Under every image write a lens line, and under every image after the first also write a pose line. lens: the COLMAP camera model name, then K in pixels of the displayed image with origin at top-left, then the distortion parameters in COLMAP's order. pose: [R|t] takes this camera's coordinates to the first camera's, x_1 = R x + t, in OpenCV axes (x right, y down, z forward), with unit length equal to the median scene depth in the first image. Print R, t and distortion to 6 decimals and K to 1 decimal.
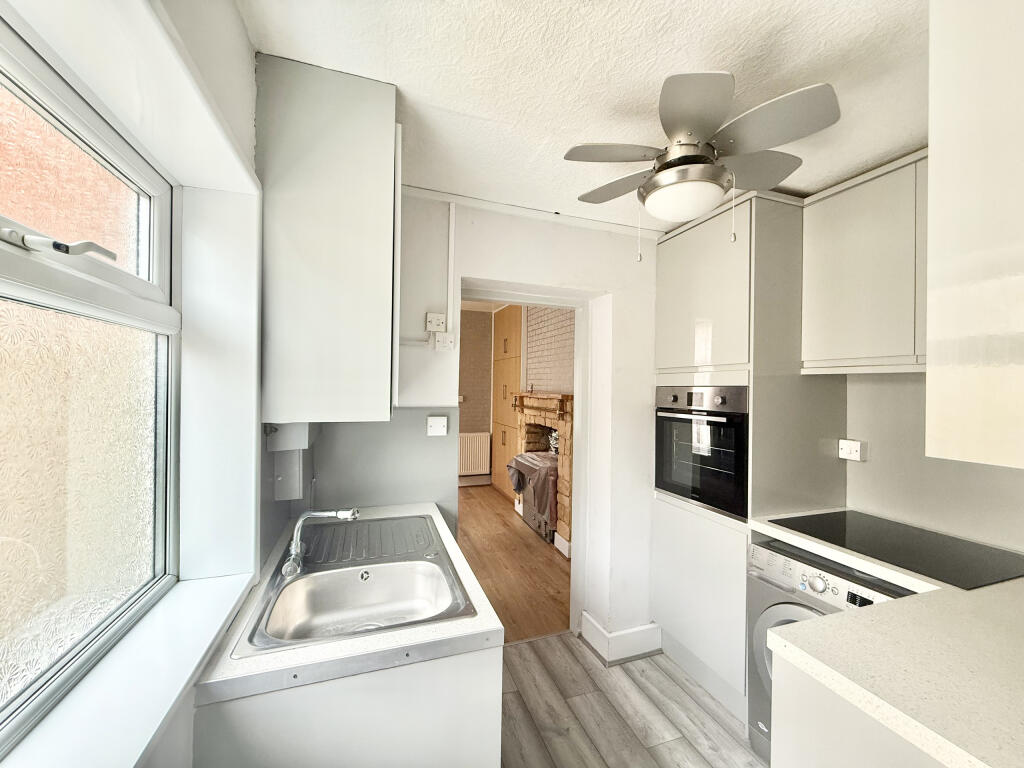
lens RADIAL K [[405.9, 0, 512.0], [0, 405.9, 384.0], [0, 0, 1]] dist [0.000523, -0.000522]
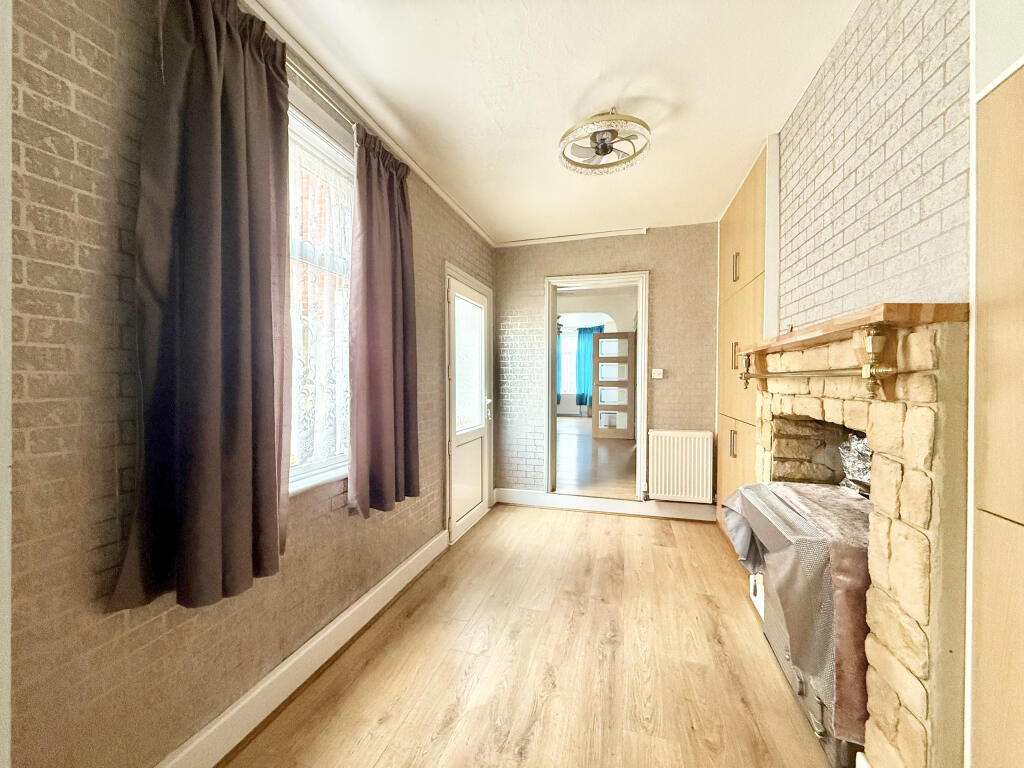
lens RADIAL K [[405.9, 0, 512.0], [0, 405.9, 384.0], [0, 0, 1]] dist [0.000523, -0.000522]
pose [[0.818418, -0.002349, -0.574618, 0.060774], [0.008664, 0.999928, 0.008252, 0.063591], [0.574557, -0.011732, 0.818380, 0.524991]]
